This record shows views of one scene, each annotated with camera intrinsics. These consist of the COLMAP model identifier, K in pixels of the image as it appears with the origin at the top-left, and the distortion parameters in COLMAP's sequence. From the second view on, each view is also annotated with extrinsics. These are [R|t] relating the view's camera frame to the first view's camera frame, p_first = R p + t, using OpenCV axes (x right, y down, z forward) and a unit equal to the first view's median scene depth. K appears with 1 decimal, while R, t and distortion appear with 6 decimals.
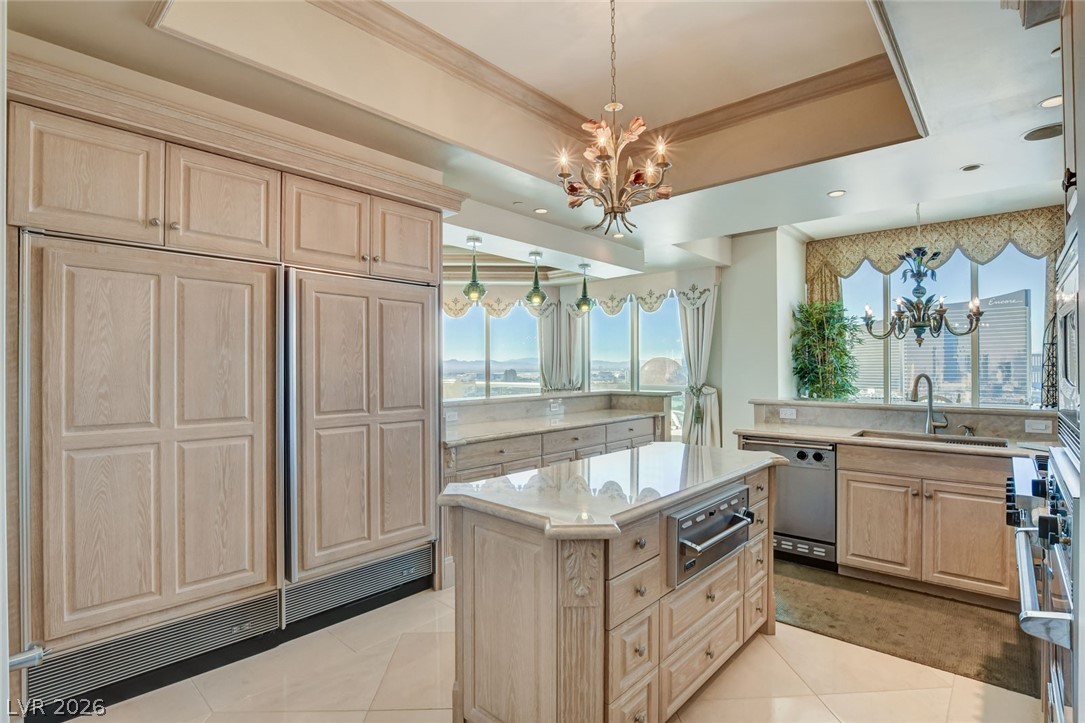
lens RADIAL K [[531.3, 0, 542.2], [0, 531.3, 365.6], [0, 0, 1]] dist [-0.008067, -0.000587]
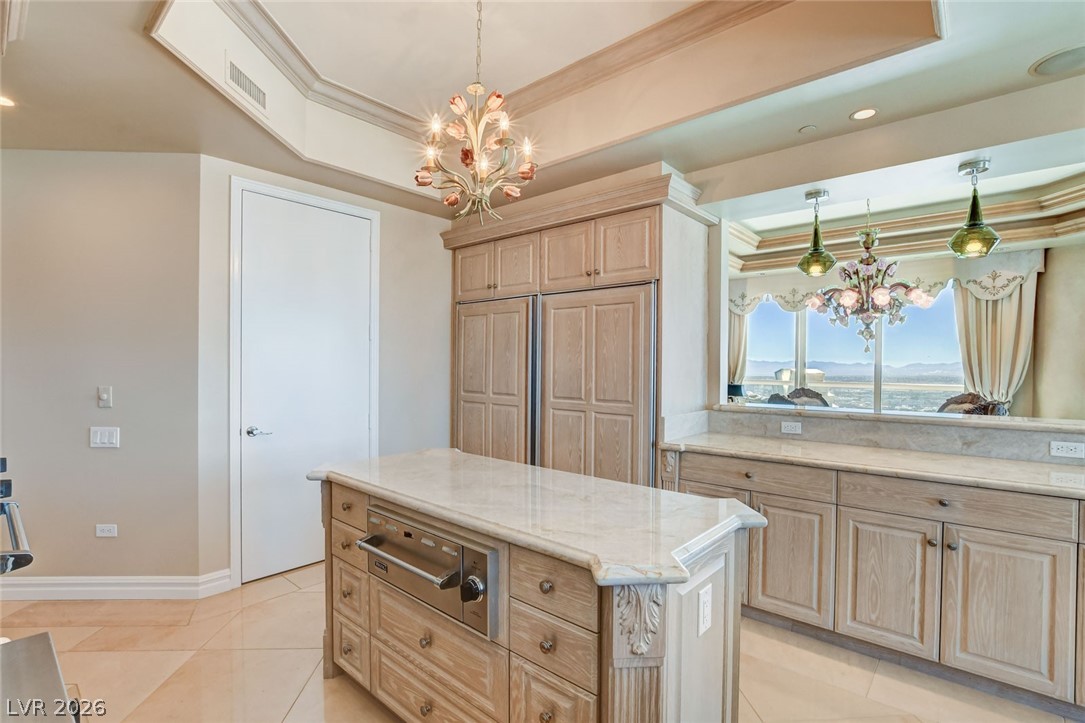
lens RADIAL K [[491.6, 0, 540.1], [0, 491.6, 364.8], [0, 0, 1]] dist [-0.021850, 0.001236]
pose [[0.032138, 0.004158, -0.999475, 0.761319], [-0.005287, 0.999978, 0.003990, 0.000717], [0.999469, 0.005156, 0.032159, 0.832066]]
